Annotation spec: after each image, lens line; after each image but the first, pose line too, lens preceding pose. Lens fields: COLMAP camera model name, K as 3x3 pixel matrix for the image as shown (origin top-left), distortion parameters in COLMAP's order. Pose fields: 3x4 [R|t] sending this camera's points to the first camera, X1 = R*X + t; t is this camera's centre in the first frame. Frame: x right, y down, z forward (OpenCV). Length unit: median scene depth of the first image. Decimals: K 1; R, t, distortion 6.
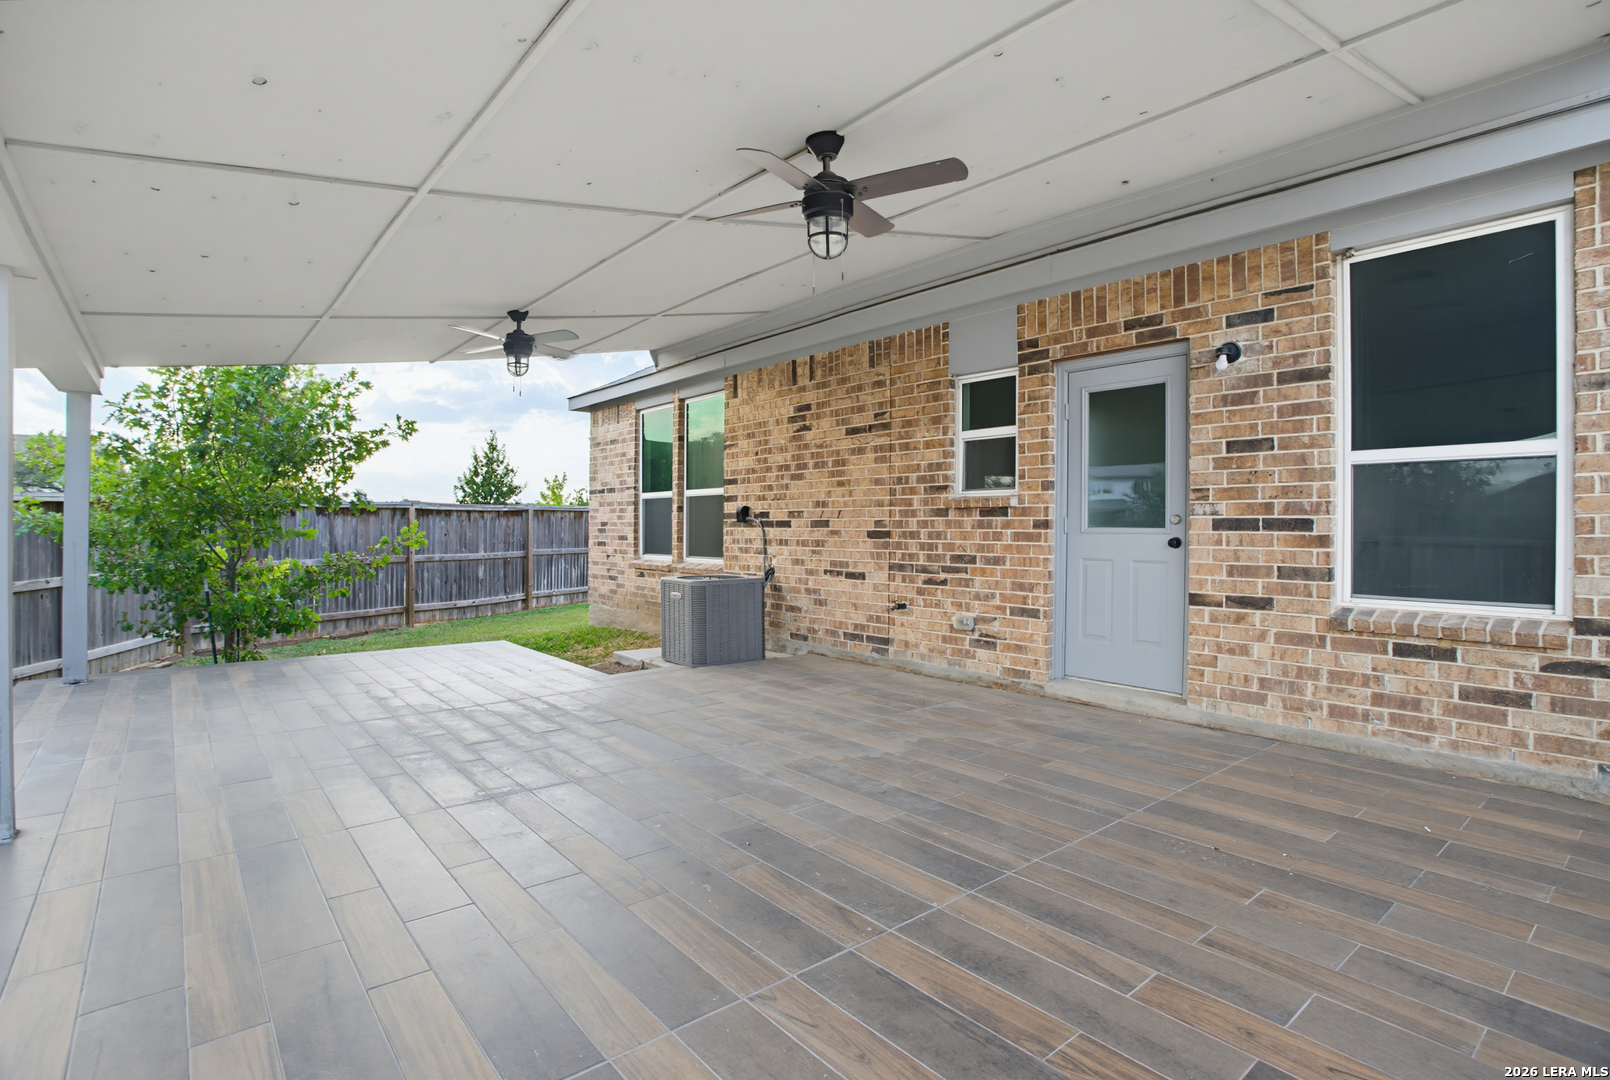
lens RADIAL K [[780.7, 0, 794.5], [0, 780.7, 539.5], [0, 0, 1]] dist [-0.041690, 0.012321]
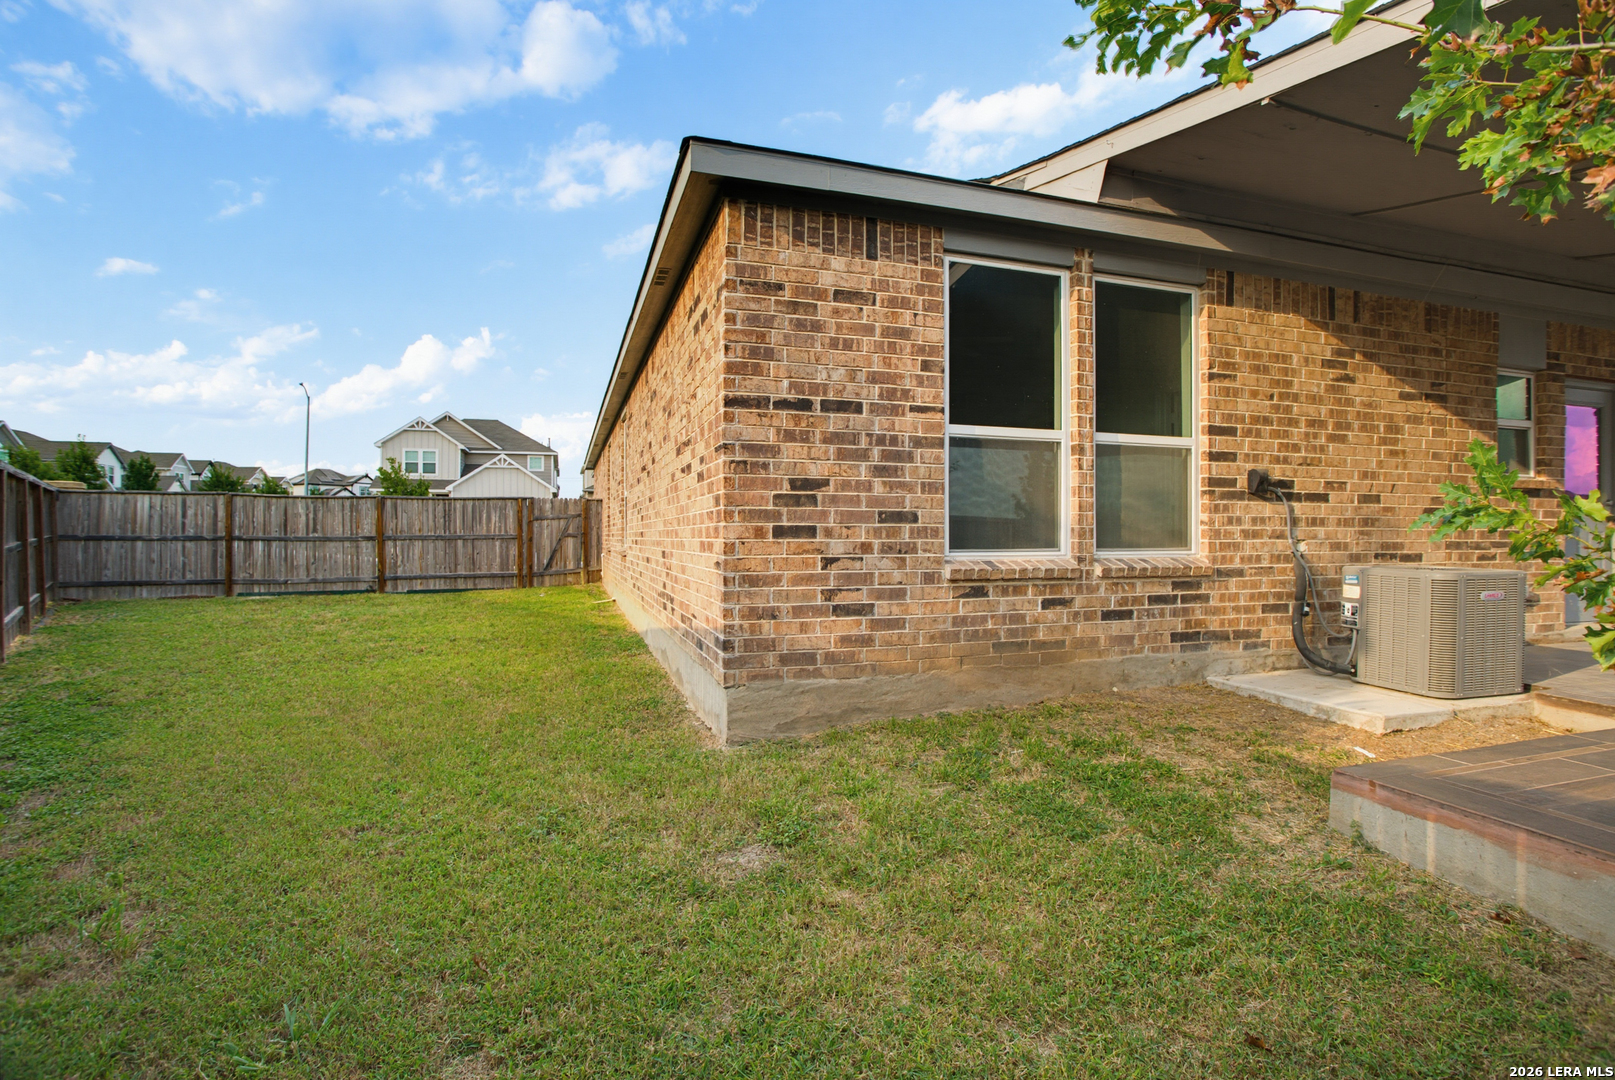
lens RADIAL K [[783.1, 0, 800.7], [0, 783.1, 539.9], [0, 0, 1]] dist [-0.041690, 0.012321]
pose [[0.373500, -0.017176, 0.927471, -1.027134], [0.009939, 0.999845, 0.014514, 0.006205], [-0.927577, 0.003797, 0.373613, 1.356086]]
